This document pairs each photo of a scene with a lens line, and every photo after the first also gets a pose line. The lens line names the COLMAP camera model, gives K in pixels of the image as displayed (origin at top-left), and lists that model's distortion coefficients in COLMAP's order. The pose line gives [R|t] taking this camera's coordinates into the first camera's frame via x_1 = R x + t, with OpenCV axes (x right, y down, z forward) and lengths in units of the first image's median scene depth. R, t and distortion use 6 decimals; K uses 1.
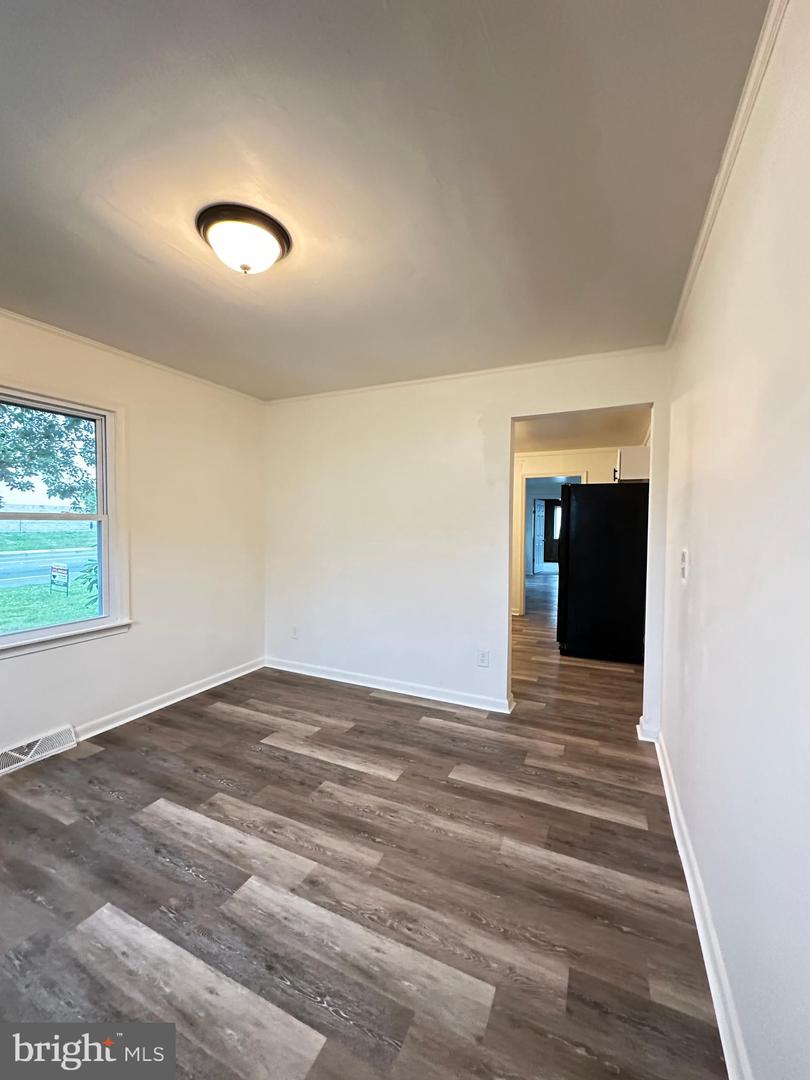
lens RADIAL K [[430.8, 0, 407.5], [0, 430.8, 537.5], [0, 0, 1]] dist [-0.000831, -0.000204]
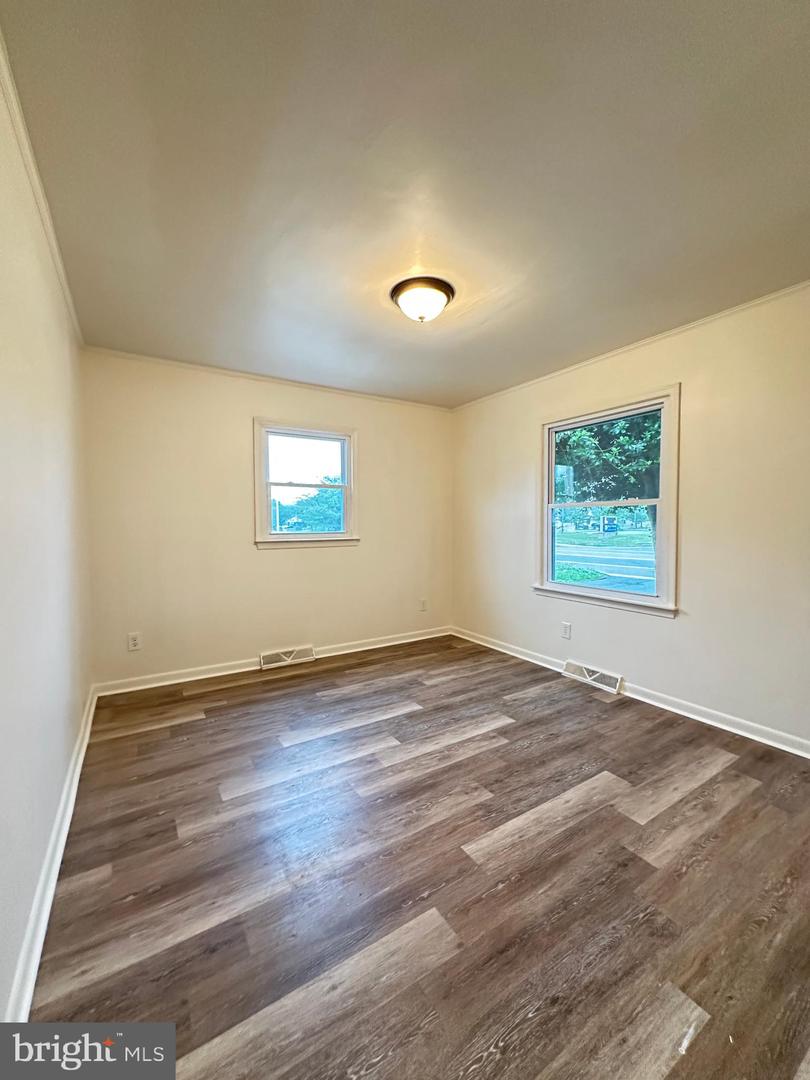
lens RADIAL K [[430.8, 0, 408.7], [0, 430.8, 543.4], [0, 0, 1]] dist [-0.000831, -0.000204]
pose [[-0.528377, 0.037237, -0.848193, 0.607794], [-0.026164, 0.997849, 0.060106, 0.008862], [0.848607, 0.053951, -0.526266, 1.261350]]
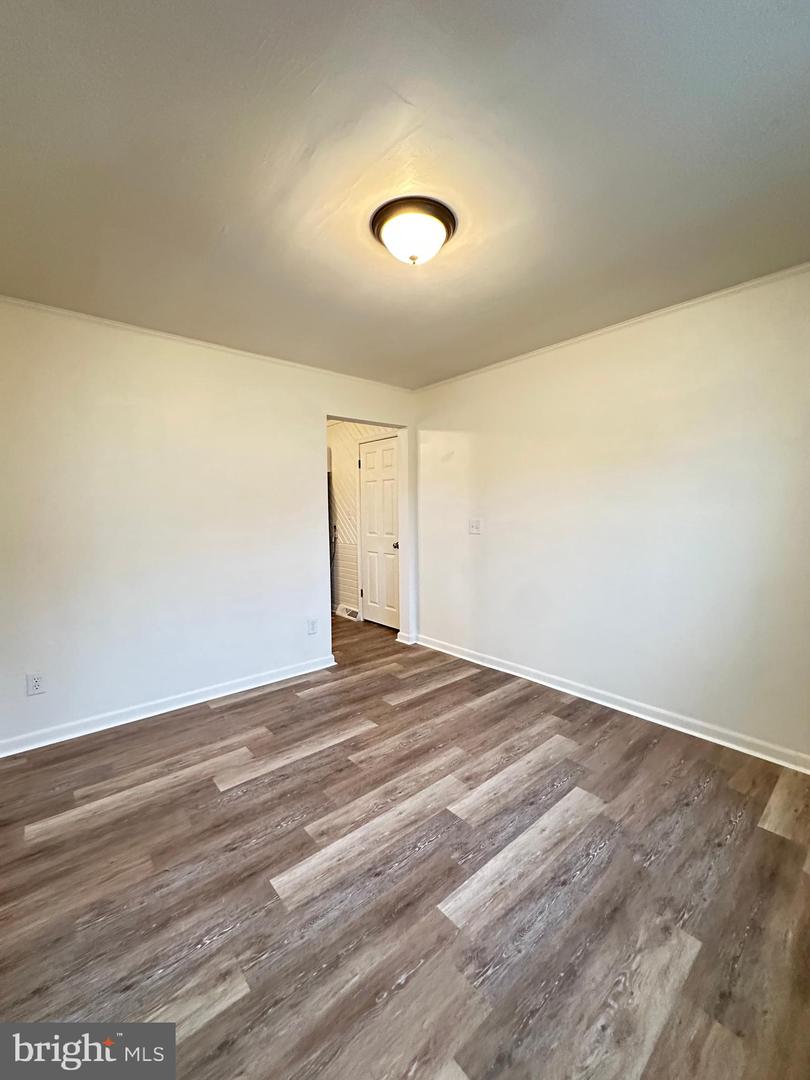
lens RADIAL K [[430.8, 0, 403.0], [0, 430.8, 539.0], [0, 0, 1]] dist [-0.000831, -0.000204]
pose [[0.411873, -0.075884, 0.908076, -1.013315], [0.037427, 0.997094, 0.066347, -0.018308], [-0.910473, 0.006660, 0.413516, 0.442366]]
